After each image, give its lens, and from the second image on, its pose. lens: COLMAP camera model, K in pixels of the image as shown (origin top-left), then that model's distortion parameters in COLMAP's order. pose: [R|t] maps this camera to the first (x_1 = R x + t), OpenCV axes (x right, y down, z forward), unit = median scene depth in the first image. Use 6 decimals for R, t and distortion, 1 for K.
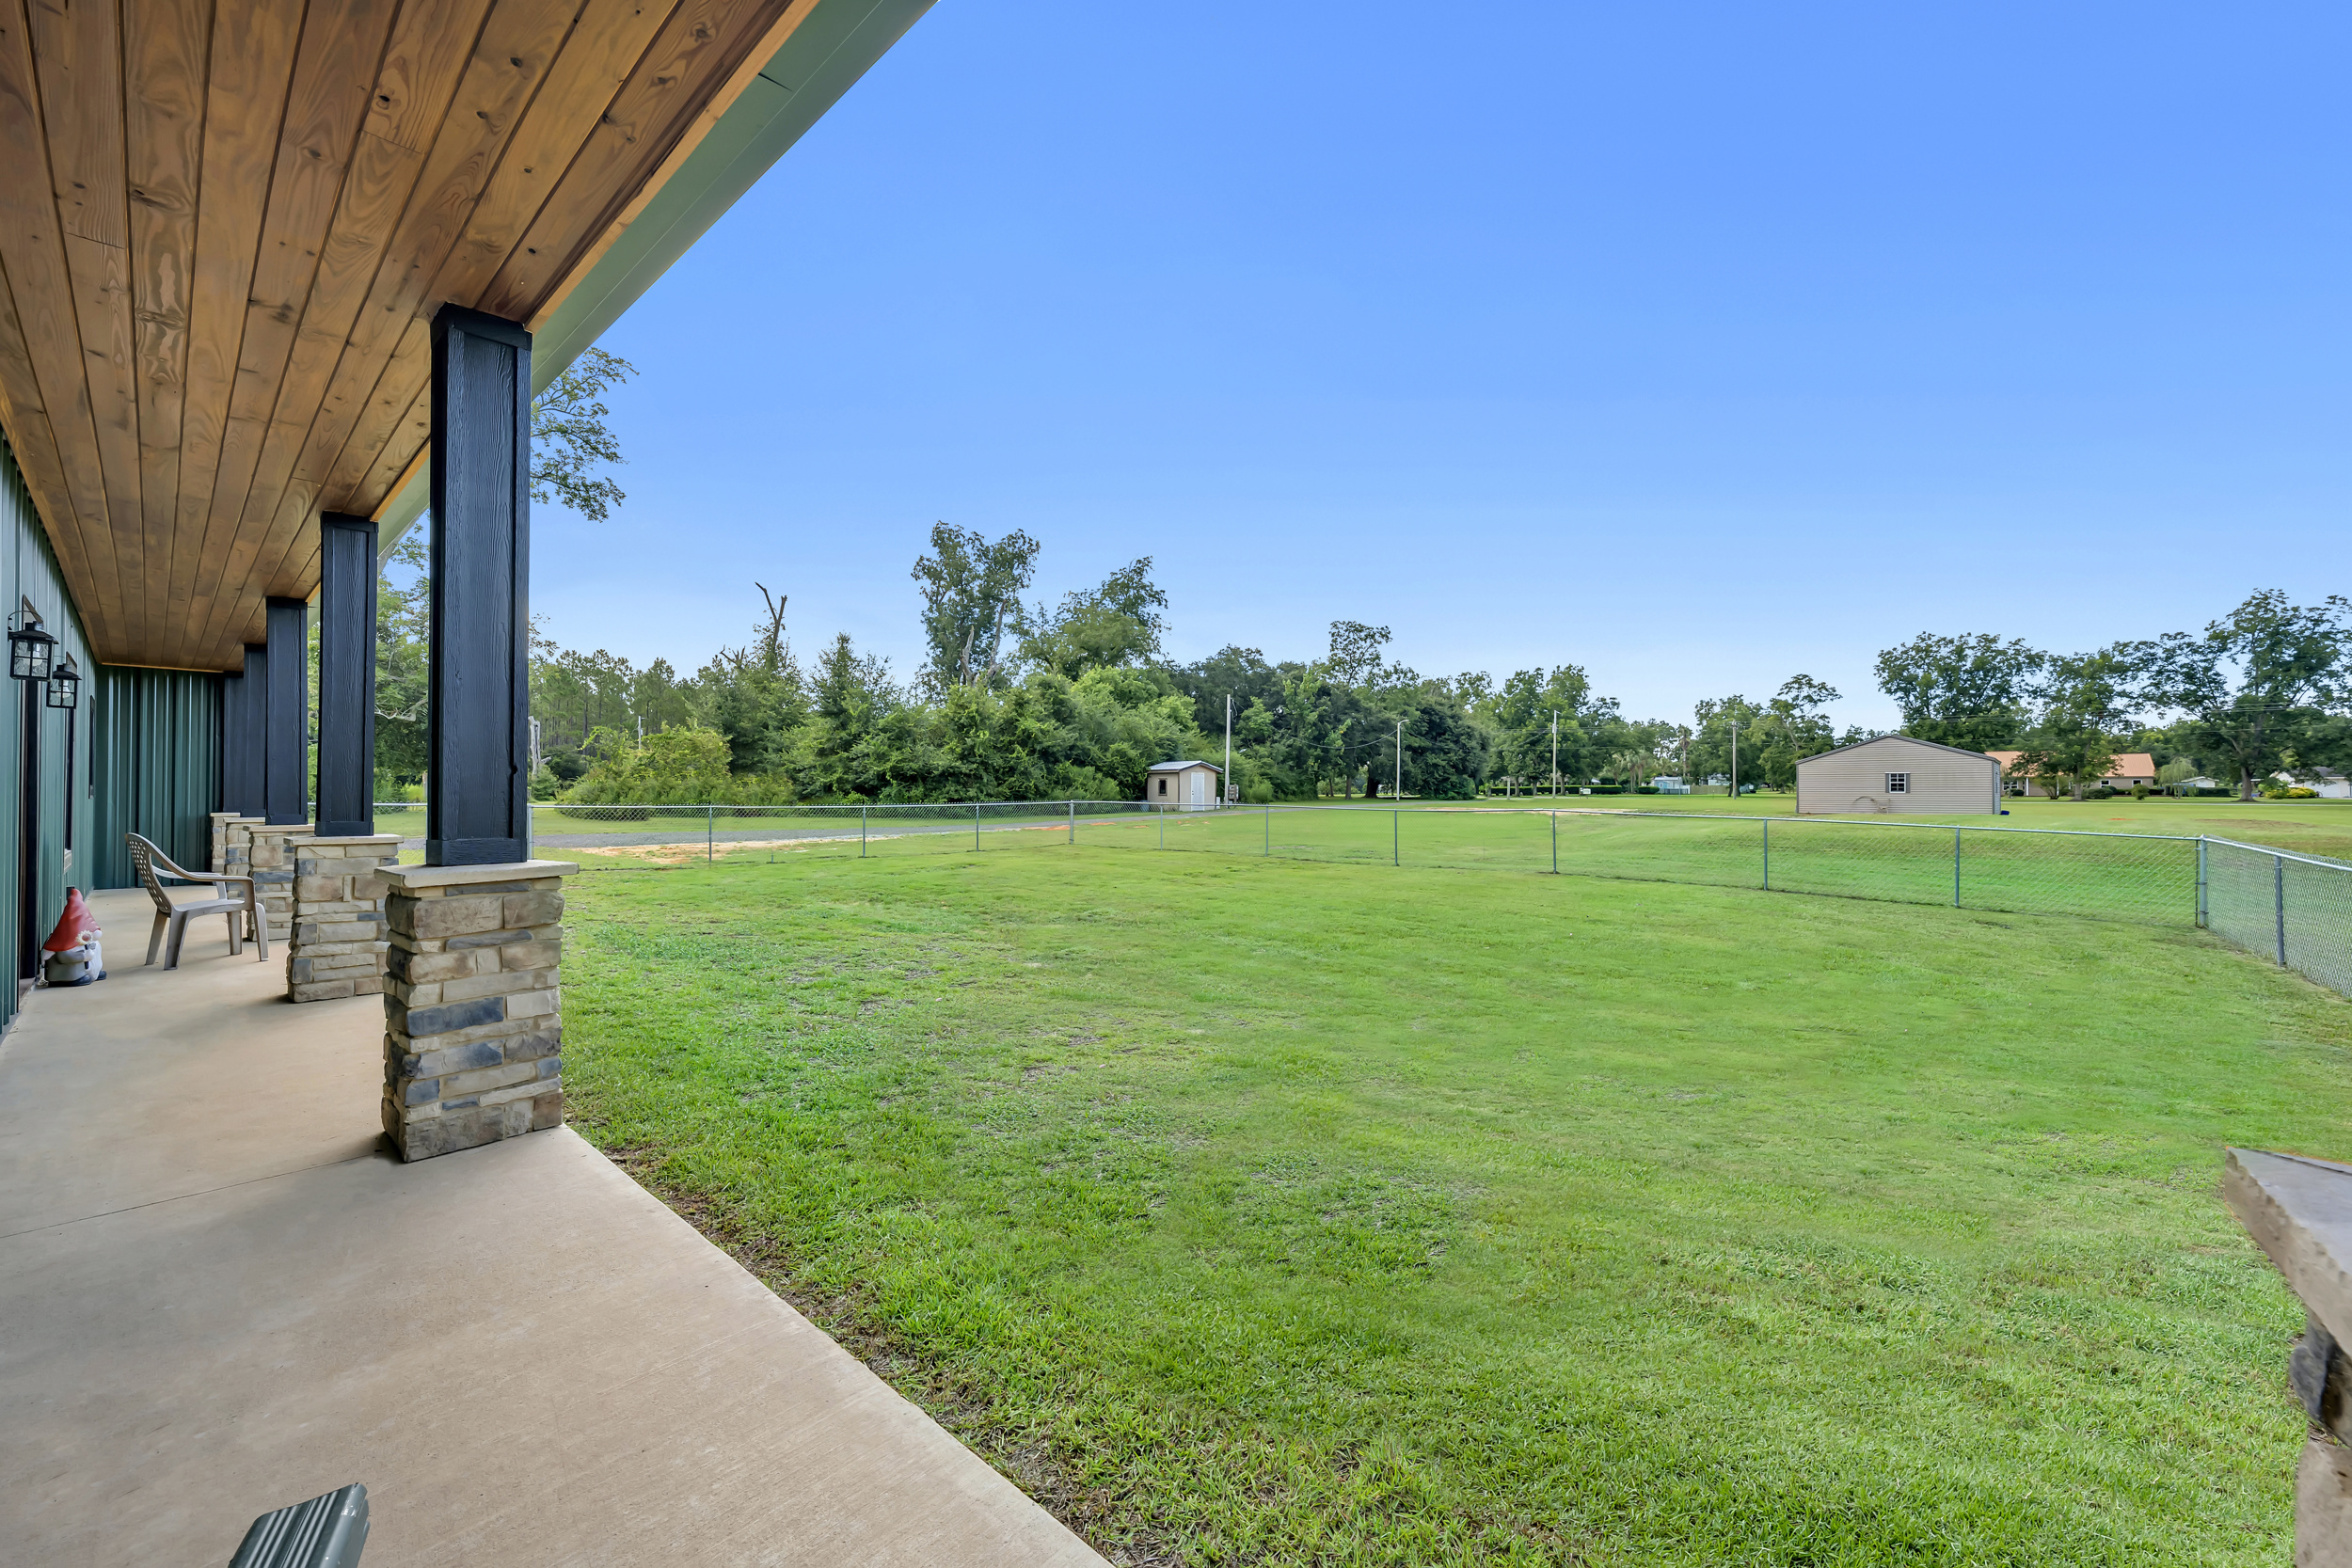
lens RADIAL K [[851.4, 0, 1163.4], [0, 851.4, 779.3], [0, 0, 1]] dist [-0.000811, 0.000093]
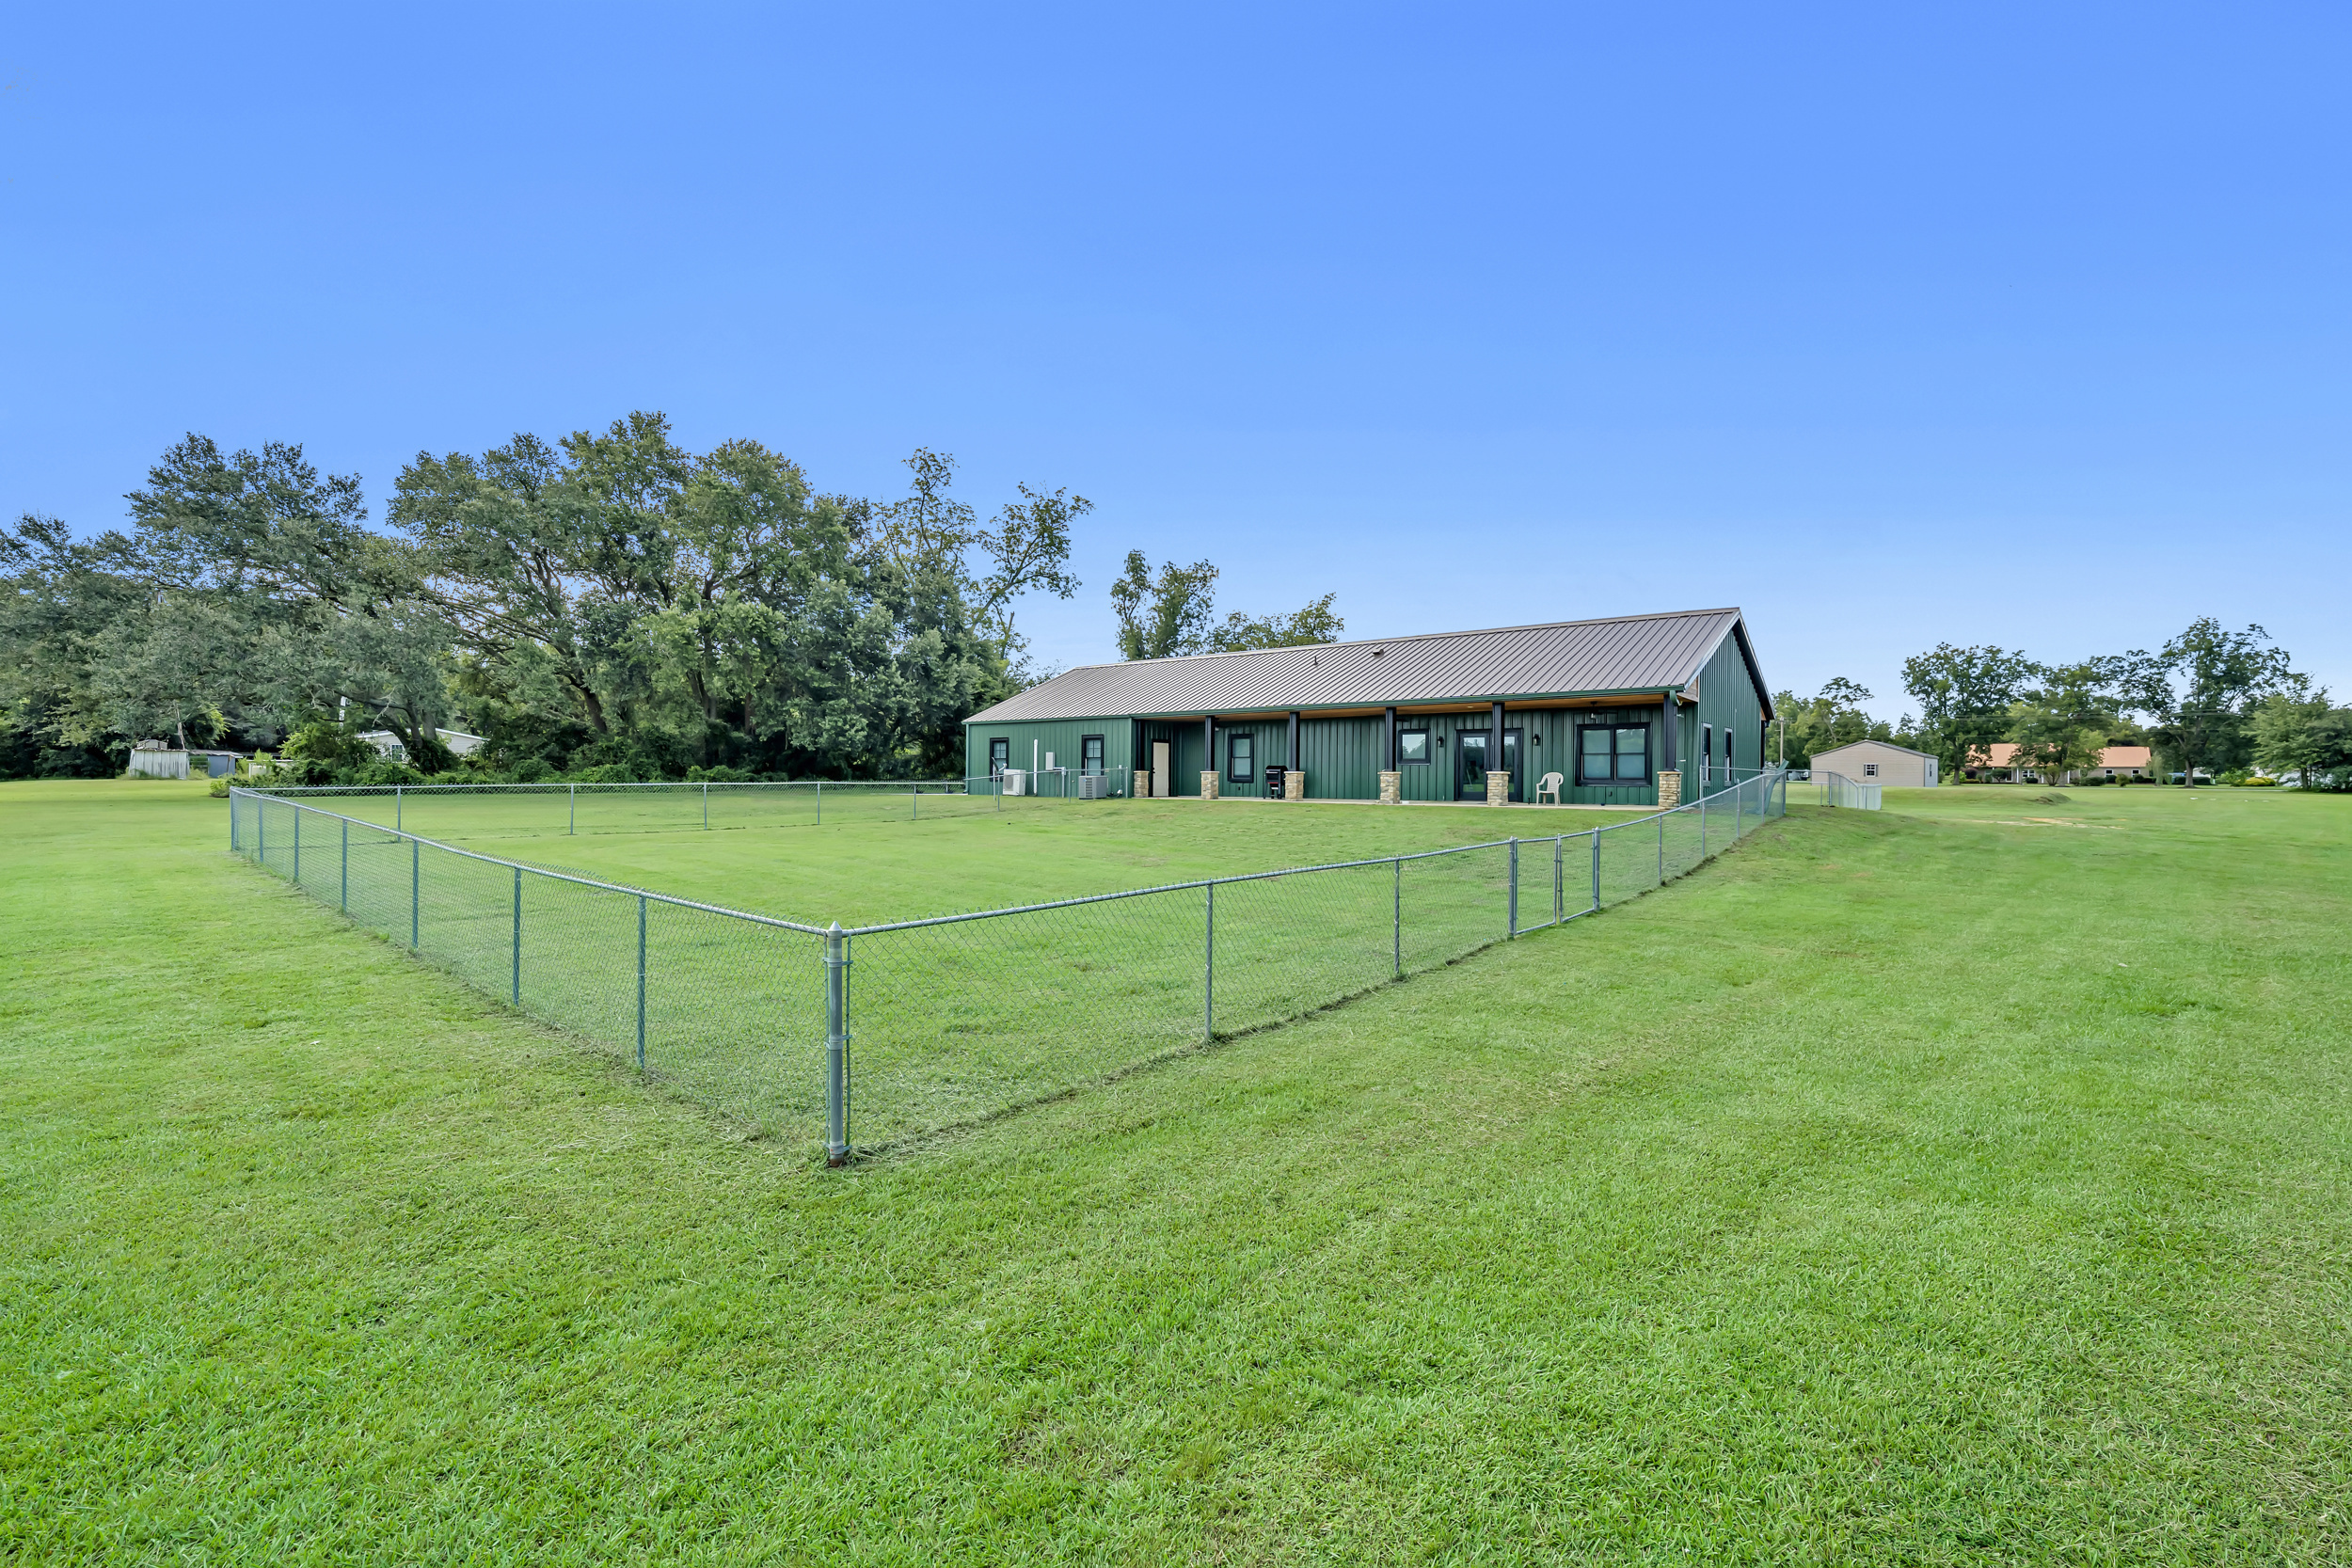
lens RADIAL K [[936.5, 0, 1181.5], [0, 936.5, 778.6], [0, 0, 1]] dist [0.000302, -0.000044]
pose [[0.999889, 0.006826, 0.013269, -0.191147], [-0.007050, 0.999832, 0.016916, 0.000029], [-0.013151, -0.017007, 0.999769, -0.311794]]
